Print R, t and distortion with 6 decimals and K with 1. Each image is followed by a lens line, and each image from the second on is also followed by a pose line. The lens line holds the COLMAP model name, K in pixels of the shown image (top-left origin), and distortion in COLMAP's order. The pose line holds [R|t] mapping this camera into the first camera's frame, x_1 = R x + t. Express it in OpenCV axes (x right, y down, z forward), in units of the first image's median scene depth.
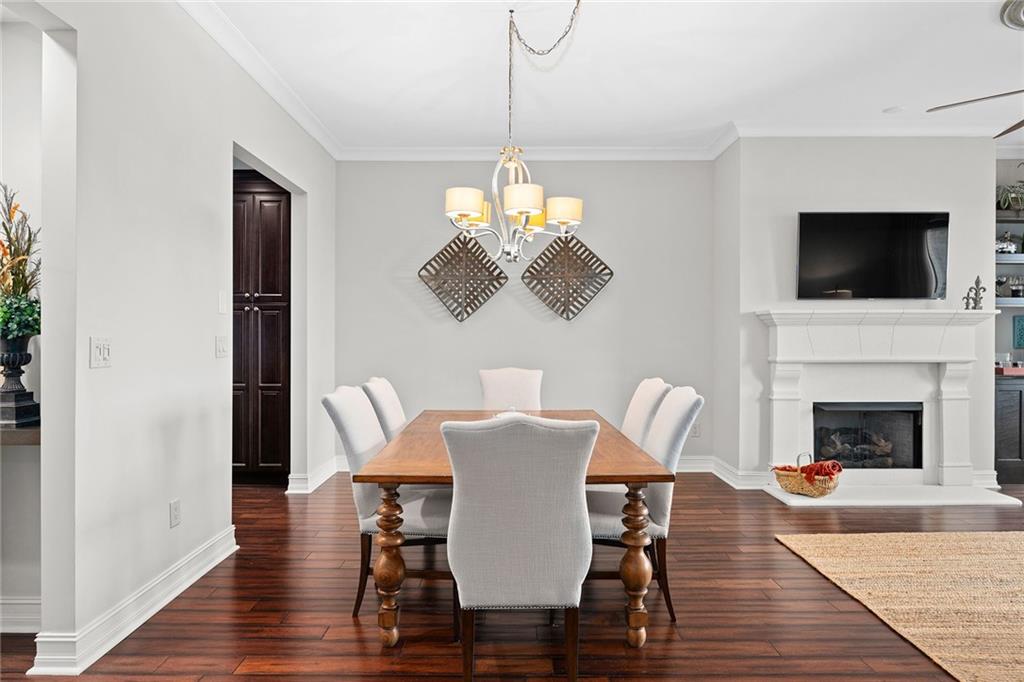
lens RADIAL K [[573.3, 0, 531.9], [0, 573.3, 335.1], [0, 0, 1]] dist [0.002551, -0.002412]
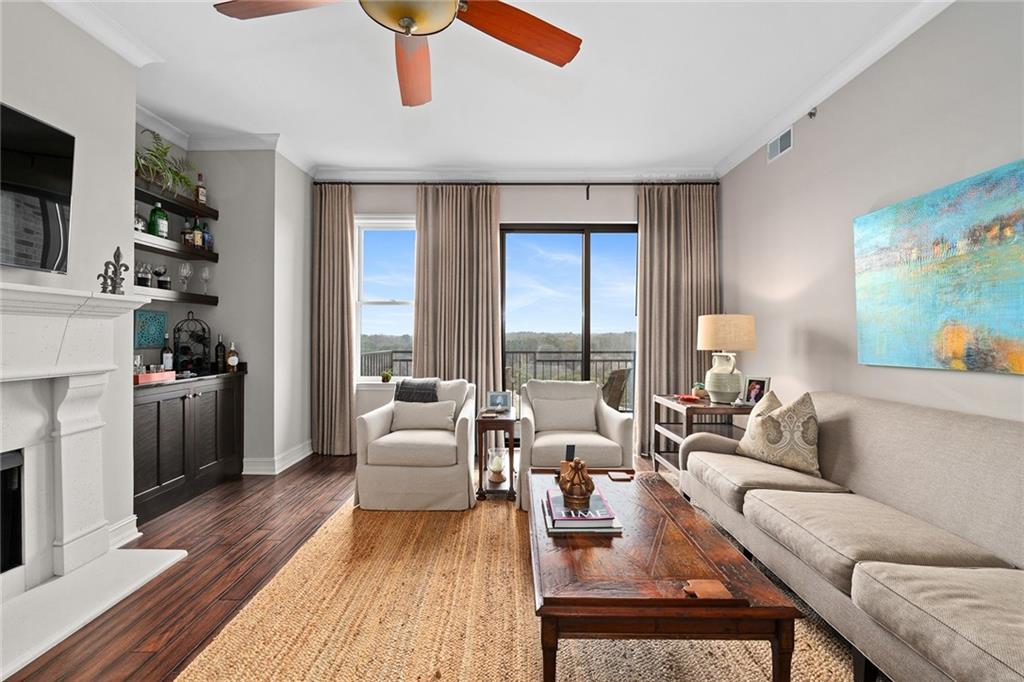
lens RADIAL K [[426.9, 0, 503.1], [0, 426.9, 333.7], [0, 0, 1]] dist [-0.008891, 0.000280]
pose [[0.030152, 0.003737, 0.999538, 0.275164], [-0.003196, 0.999988, -0.003642, 0.002176], [-0.999540, -0.003085, 0.030163, 0.510342]]
